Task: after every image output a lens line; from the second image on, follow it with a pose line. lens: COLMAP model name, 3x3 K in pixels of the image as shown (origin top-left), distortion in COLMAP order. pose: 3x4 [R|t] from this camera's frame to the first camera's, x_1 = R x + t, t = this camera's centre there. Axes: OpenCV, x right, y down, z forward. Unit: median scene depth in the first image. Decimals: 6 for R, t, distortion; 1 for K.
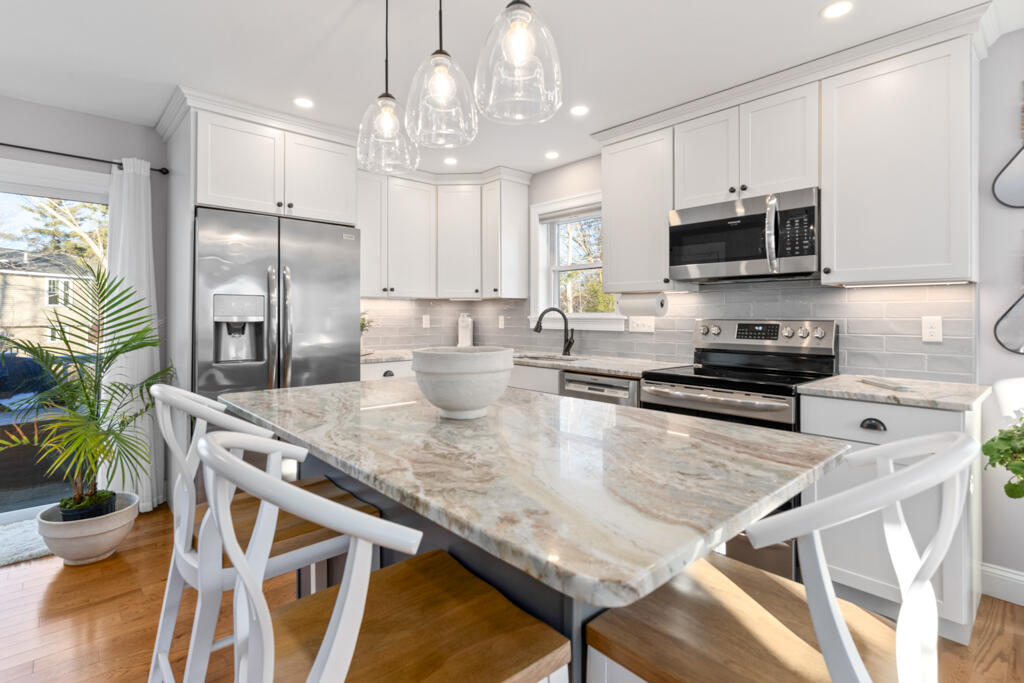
lens RADIAL K [[498.7, 0, 515.2], [0, 498.7, 313.9], [0, 0, 1]] dist [-0.000280, 0.001140]
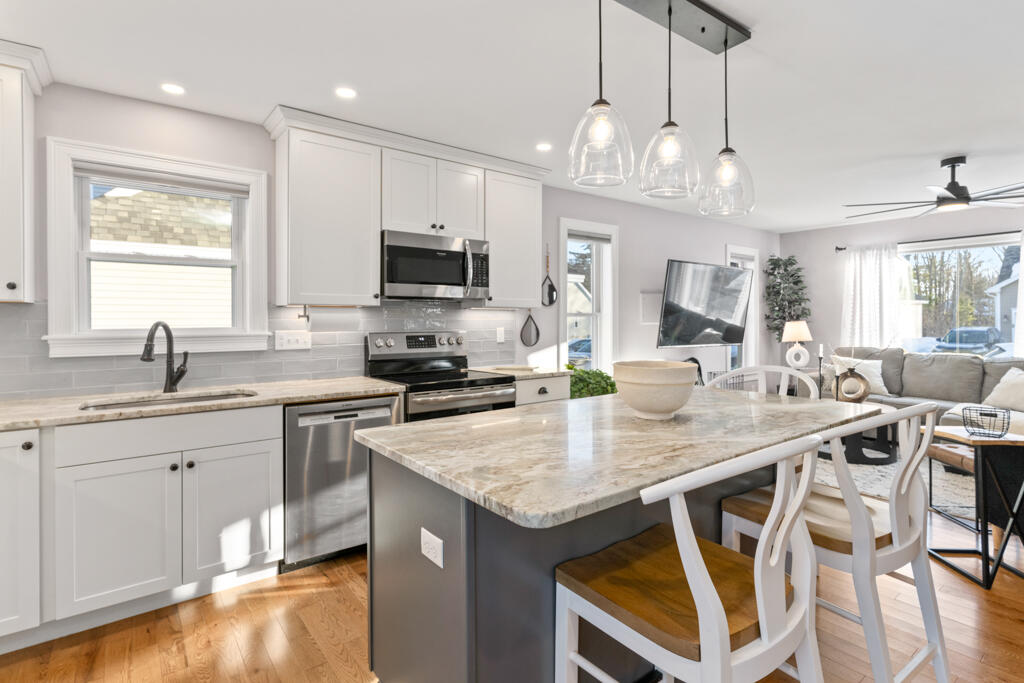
lens RADIAL K [[514.1, 0, 513.4], [0, 514.1, 321.3], [0, 0, 1]] dist [0.003964, 0.000038]
pose [[0.079371, -0.007226, 0.996819, -0.730239], [-0.000748, 0.999973, 0.007308, -0.023250], [-0.996845, -0.001326, 0.079363, 0.645059]]
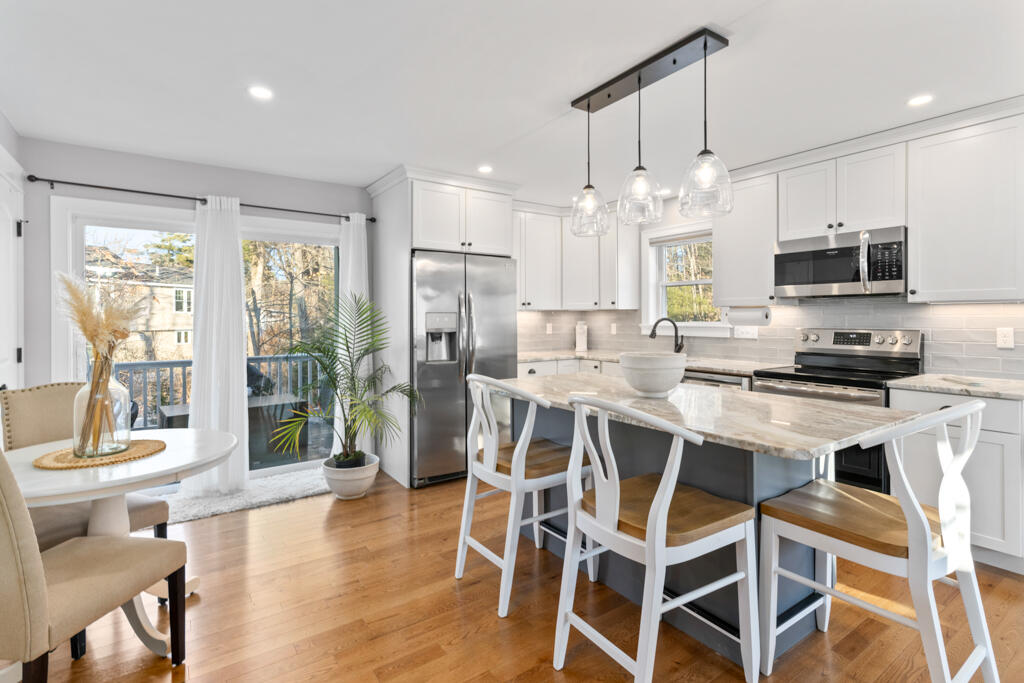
lens RADIAL K [[498.6, 0, 508.0], [0, 498.6, 321.1], [0, 0, 1]] dist [0.000775, 0.000439]
pose [[0.990450, -0.006287, -0.137730, -0.177064], [0.007927, 0.999904, 0.011366, -0.027757], [0.137645, -0.012350, 0.990405, -0.321691]]
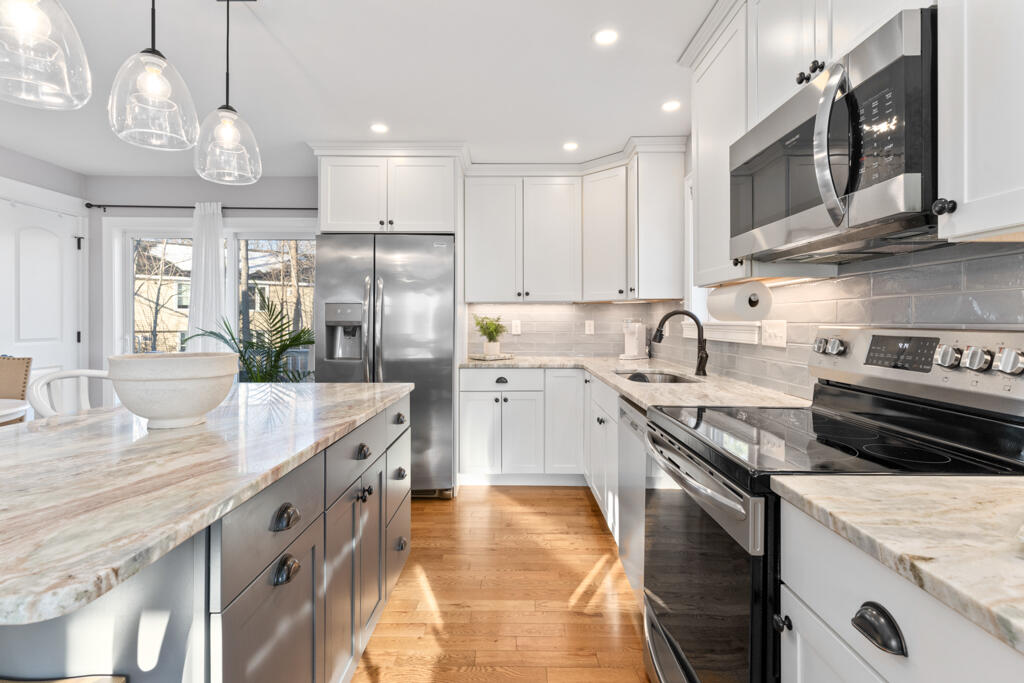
lens RADIAL K [[490.6, 0, 511.1], [0, 490.6, 318.2], [0, 0, 1]] dist [-0.002551, -0.000398]
pose [[0.736485, -0.004847, -0.676437, 0.507379], [0.002707, 0.999987, -0.004219, 0.003277], [0.676449, 0.001276, 0.736489, 0.383494]]
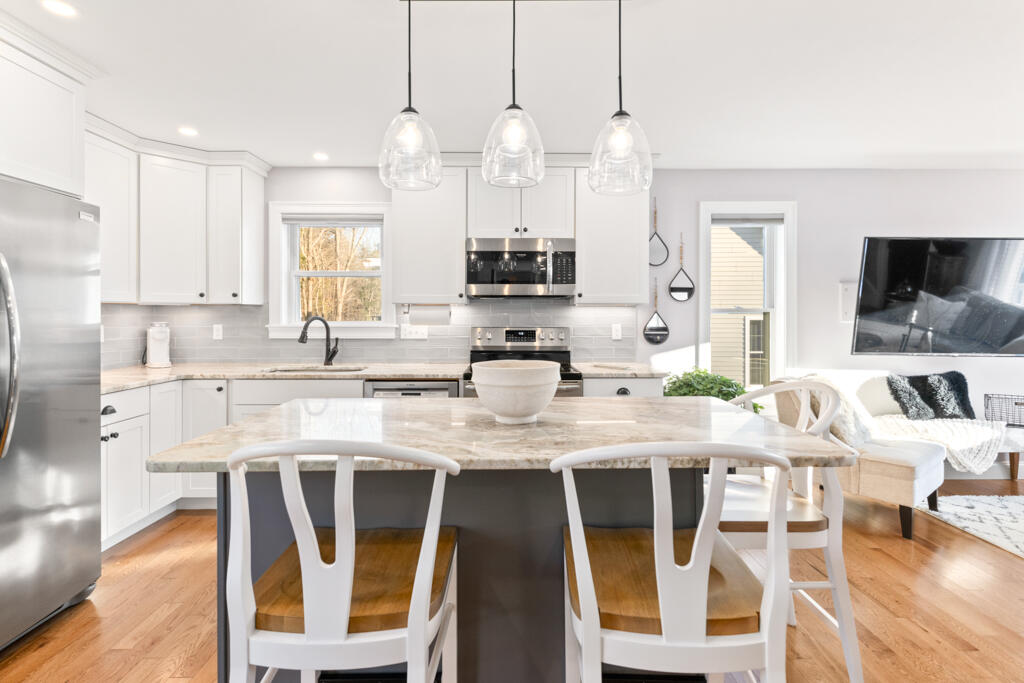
lens RADIAL K [[498.7, 0, 515.2], [0, 498.7, 313.9], [0, 0, 1]] dist [-0.000280, 0.001140]
pose [[0.662844, 0.001080, 0.748756, -0.505644], [-0.001542, 0.999999, -0.000077, -0.022965], [-0.748756, -0.001104, 0.662845, 0.117682]]
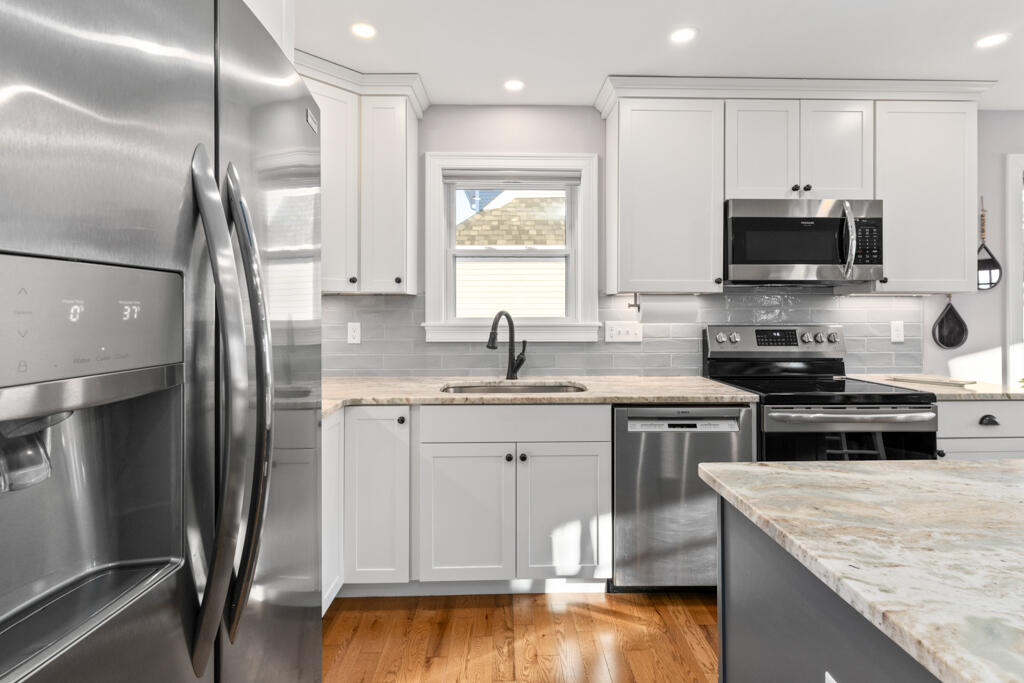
lens RADIAL K [[504.5, 0, 511.2], [0, 504.5, 306.2], [0, 0, 1]] dist [0.001757, 0.000458]
pose [[0.652017, 0.003471, 0.758196, -0.572784], [-0.000379, 0.999991, -0.004252, -0.020623], [-0.758204, 0.002485, 0.652012, 0.719655]]
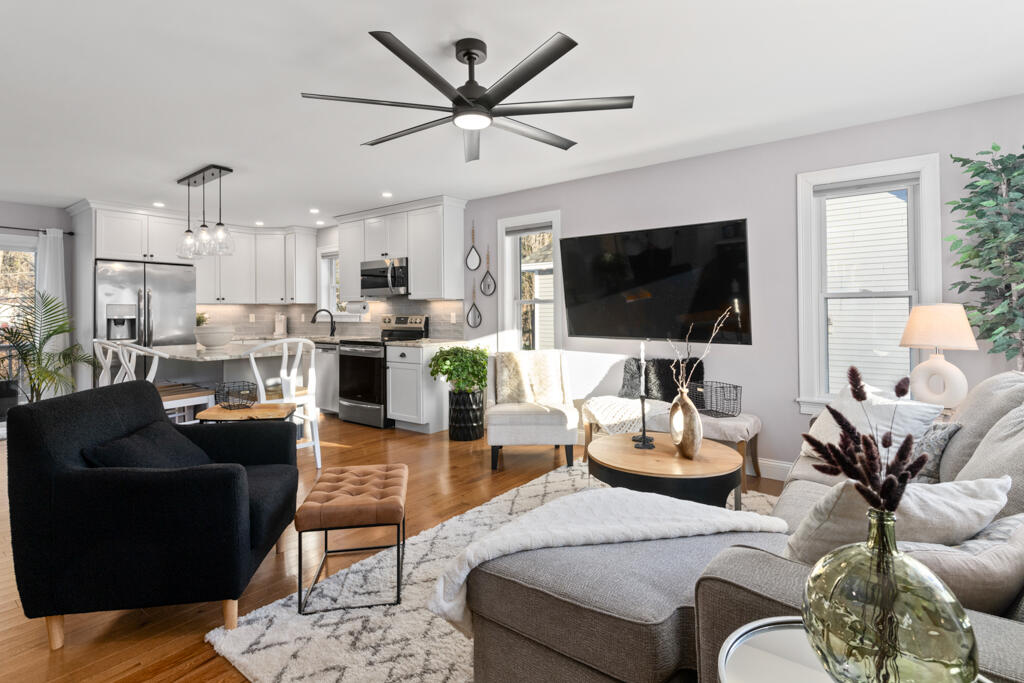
lens RADIAL K [[495.4, 0, 517.2], [0, 495.4, 310.4], [0, 0, 1]] dist [0.001639, 0.000283]
pose [[0.981790, -0.007640, 0.189817, 0.544027], [0.007864, 0.999969, -0.000423, -0.002780], [-0.189808, 0.001908, 0.981819, -1.092635]]
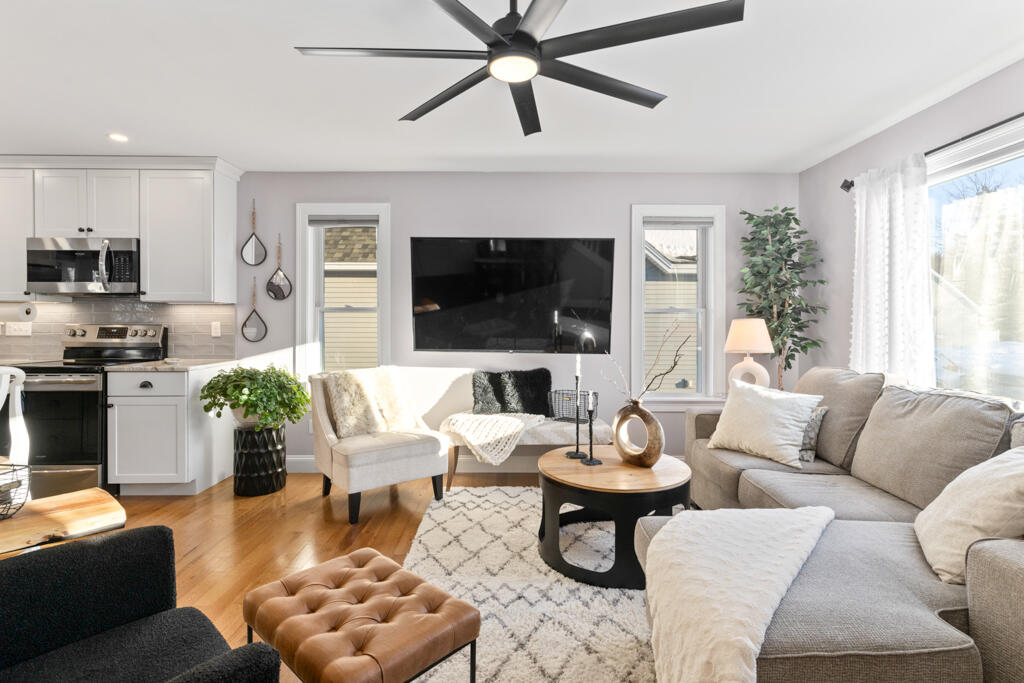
lens RADIAL K [[490.5, 0, 512.8], [0, 490.5, 325.2], [0, 0, 1]] dist [0.001675, 0.000595]
pose [[0.667865, -0.003679, 0.744274, 0.202394], [-0.003918, 0.999957, 0.008458, -0.001932], [-0.744272, -0.008565, 0.667821, -0.716480]]
